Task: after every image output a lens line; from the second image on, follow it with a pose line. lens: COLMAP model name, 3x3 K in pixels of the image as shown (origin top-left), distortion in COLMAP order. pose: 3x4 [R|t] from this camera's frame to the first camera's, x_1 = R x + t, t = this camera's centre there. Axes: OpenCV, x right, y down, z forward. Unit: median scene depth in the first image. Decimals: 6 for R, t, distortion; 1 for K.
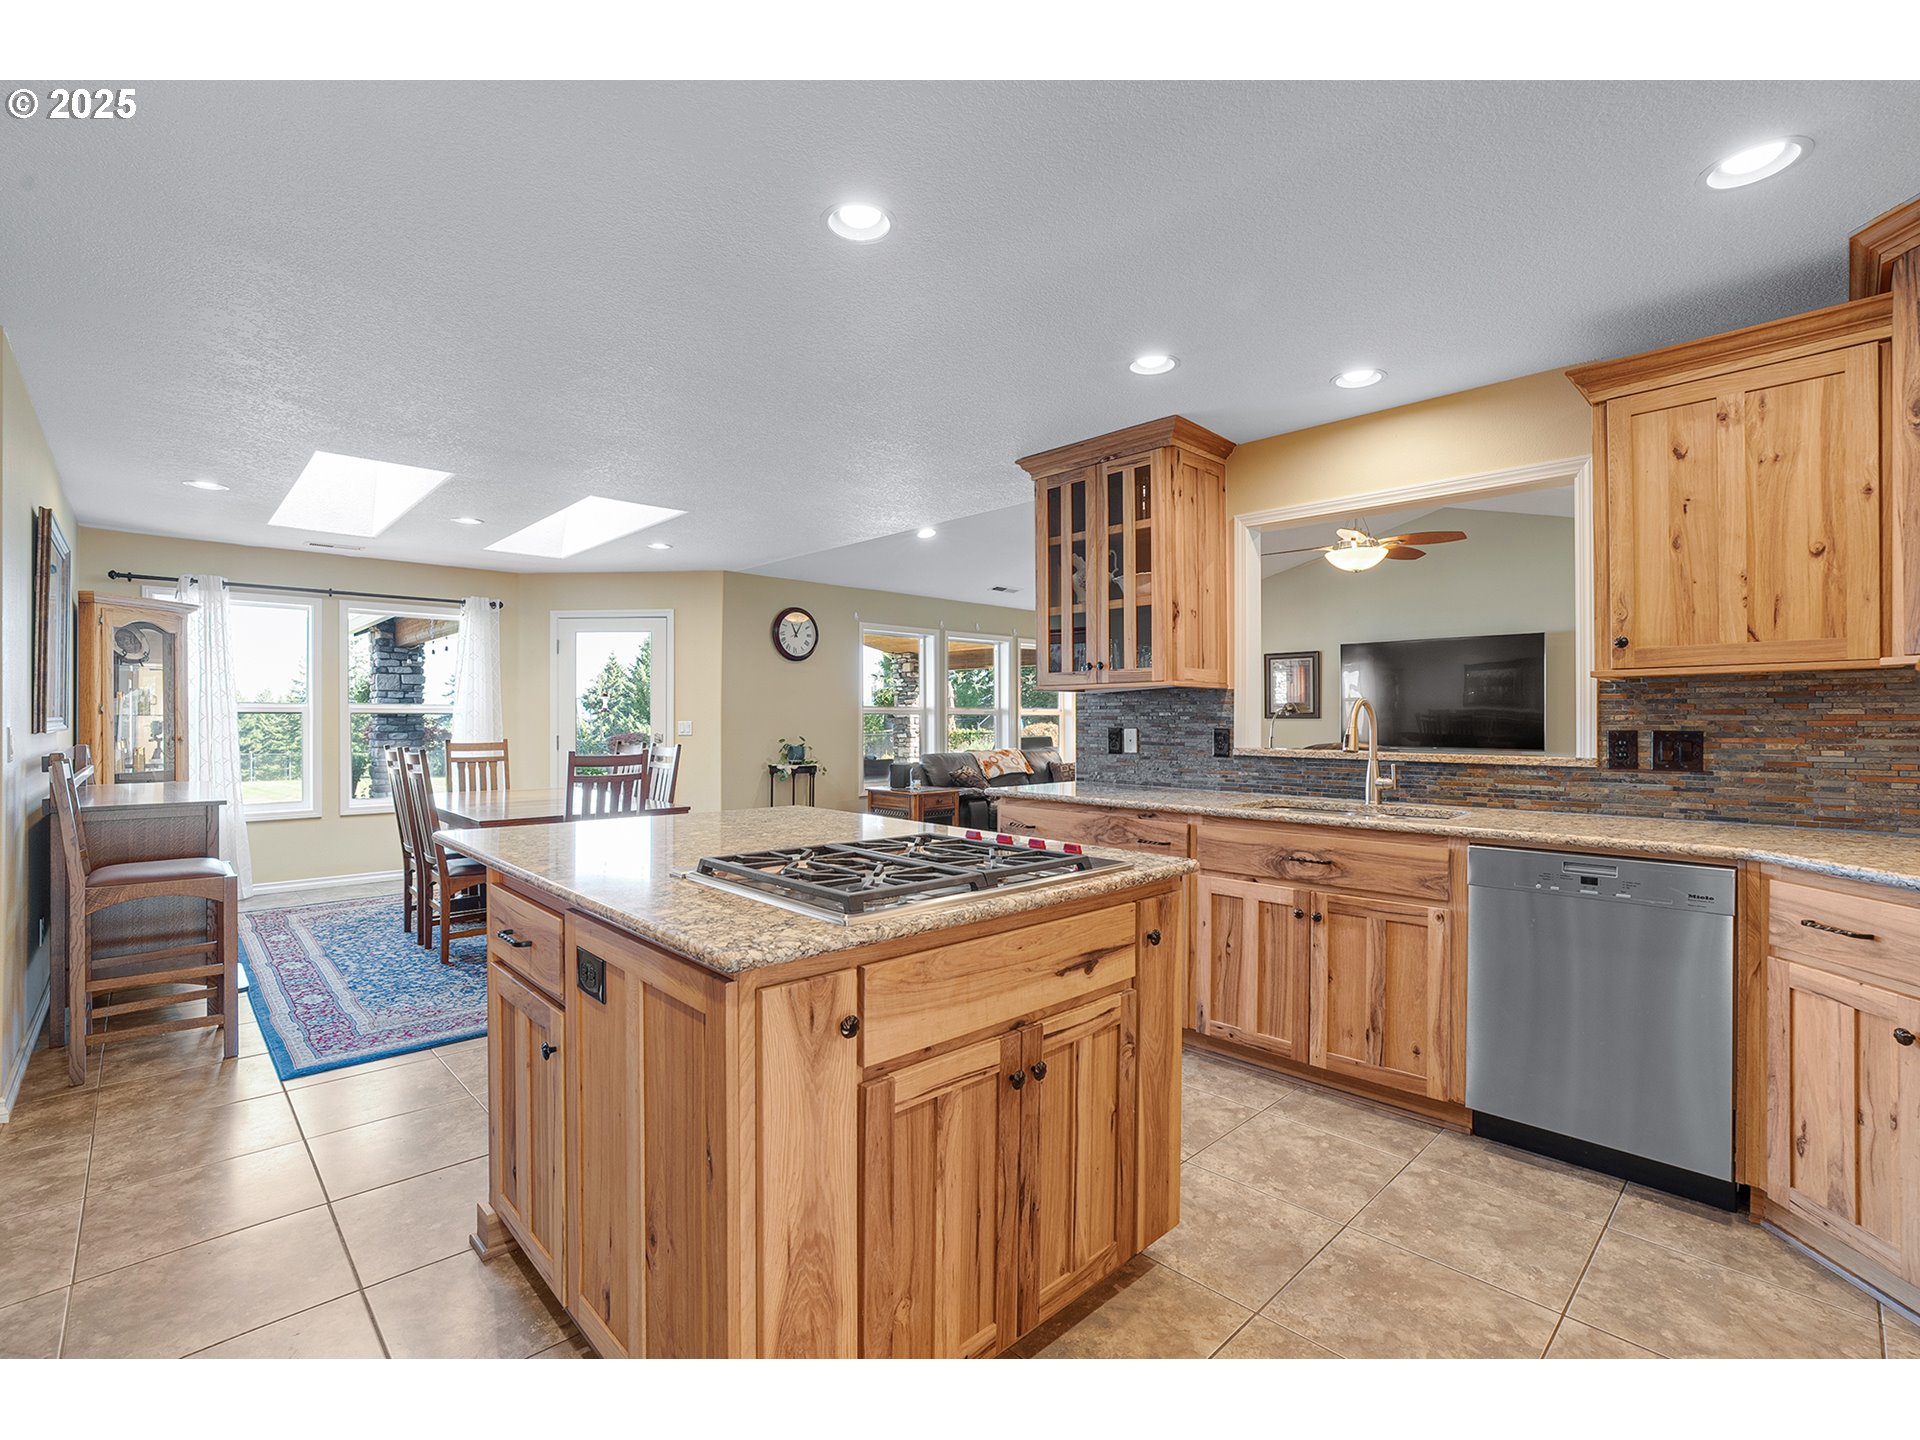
lens RADIAL K [[875.8, 0, 956.8], [0, 875.8, 717.2], [0, 0, 1]] dist [-0.054024, 0.023868]
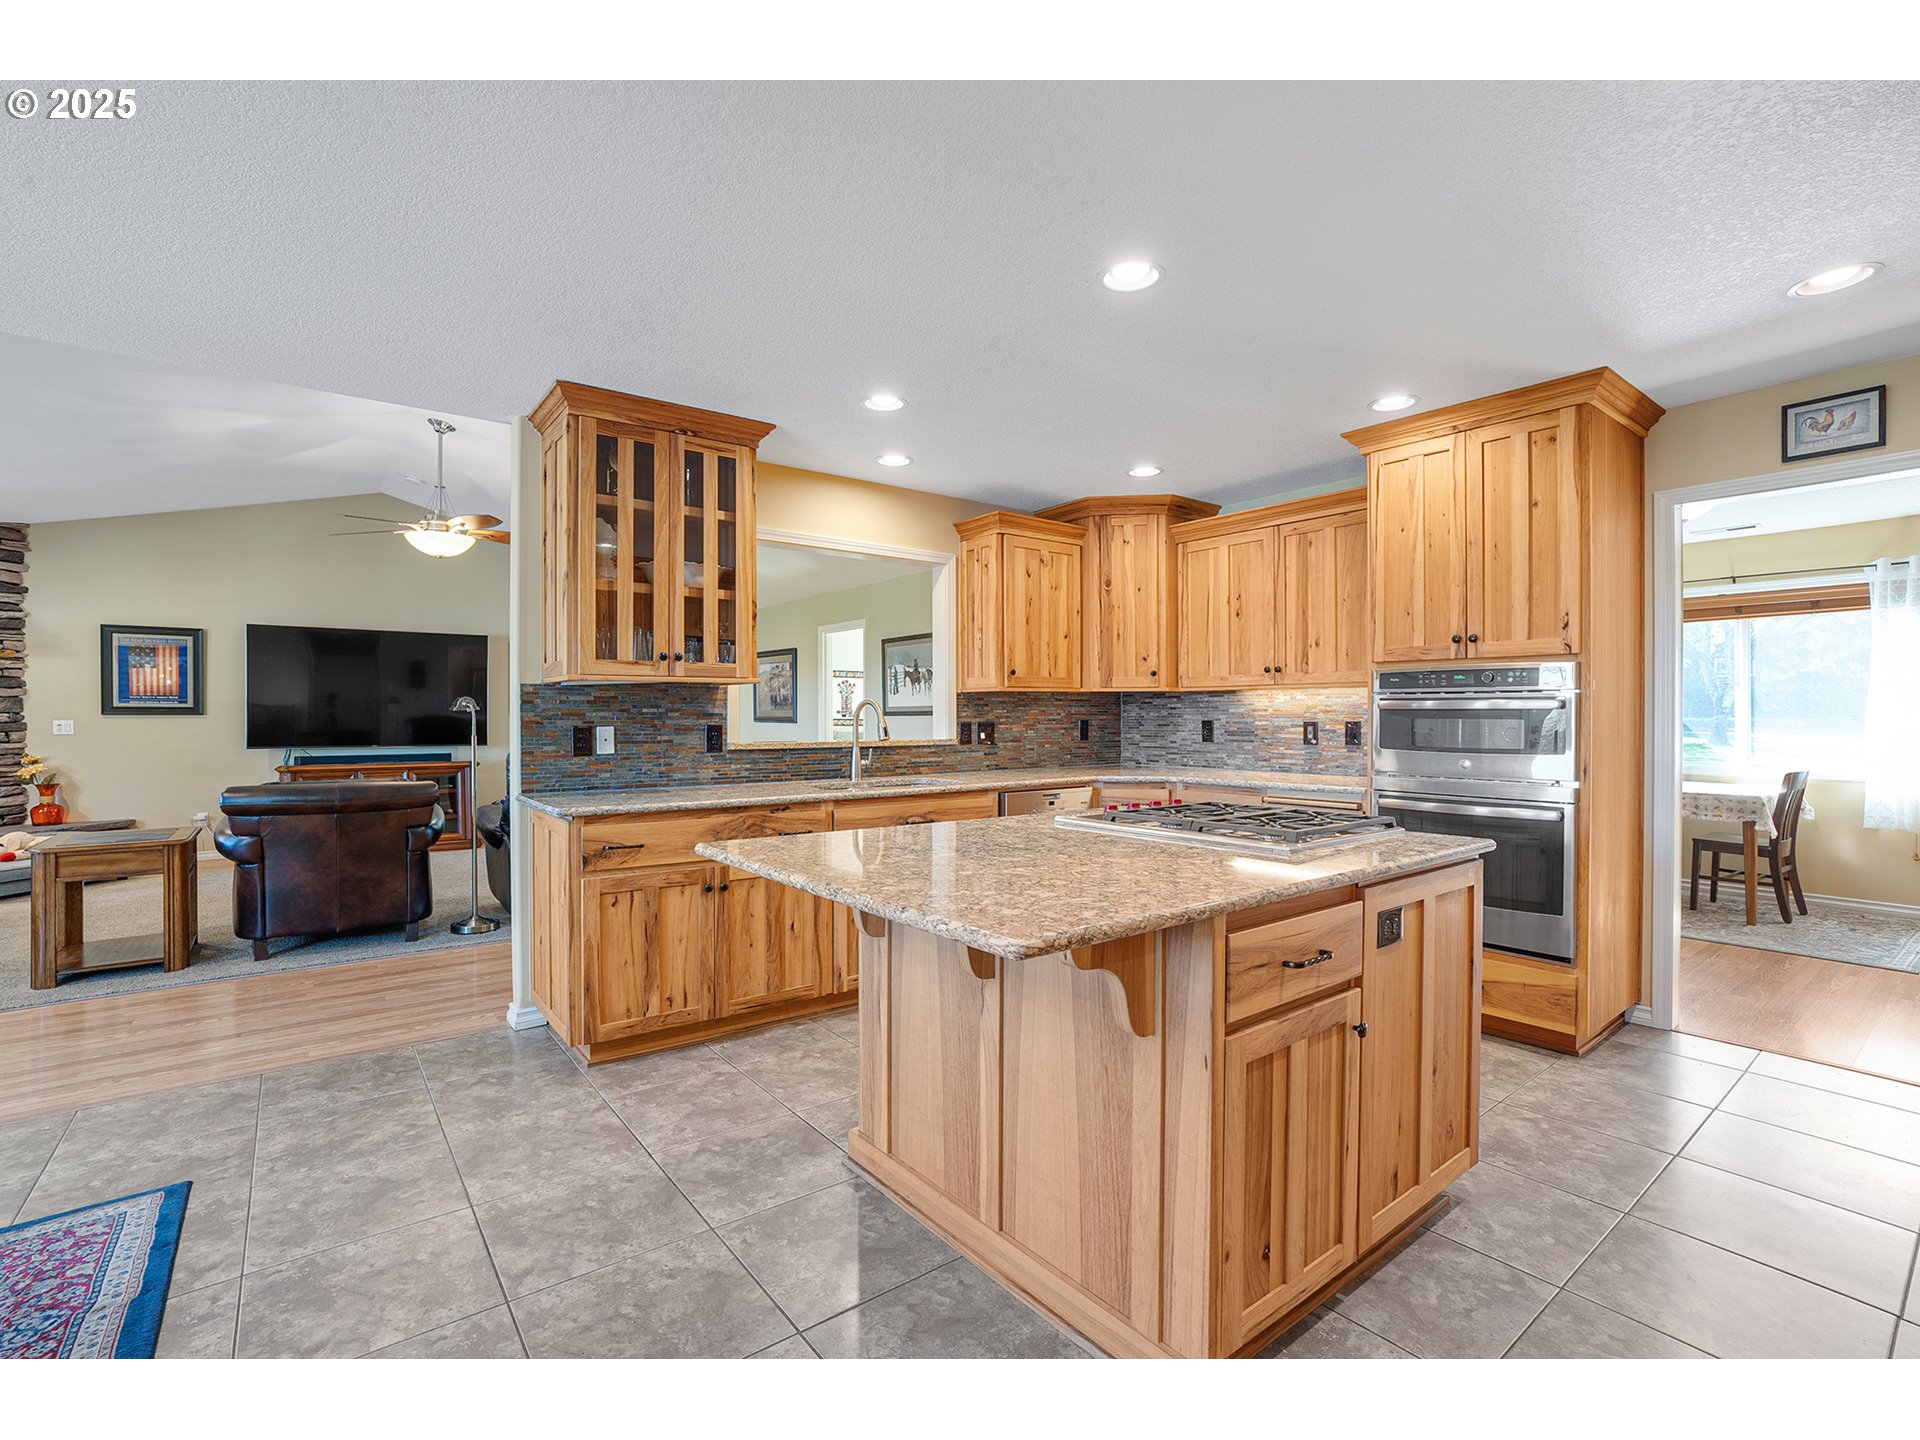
lens RADIAL K [[875.8, 0, 956.8], [0, 875.8, 717.2], [0, 0, 1]] dist [-0.054024, 0.023868]
pose [[0.107286, -0.003324, 0.994223, -0.711839], [-0.001030, 0.999994, 0.003454, 0.000365], [-0.994228, -0.001395, 0.107282, 0.621020]]
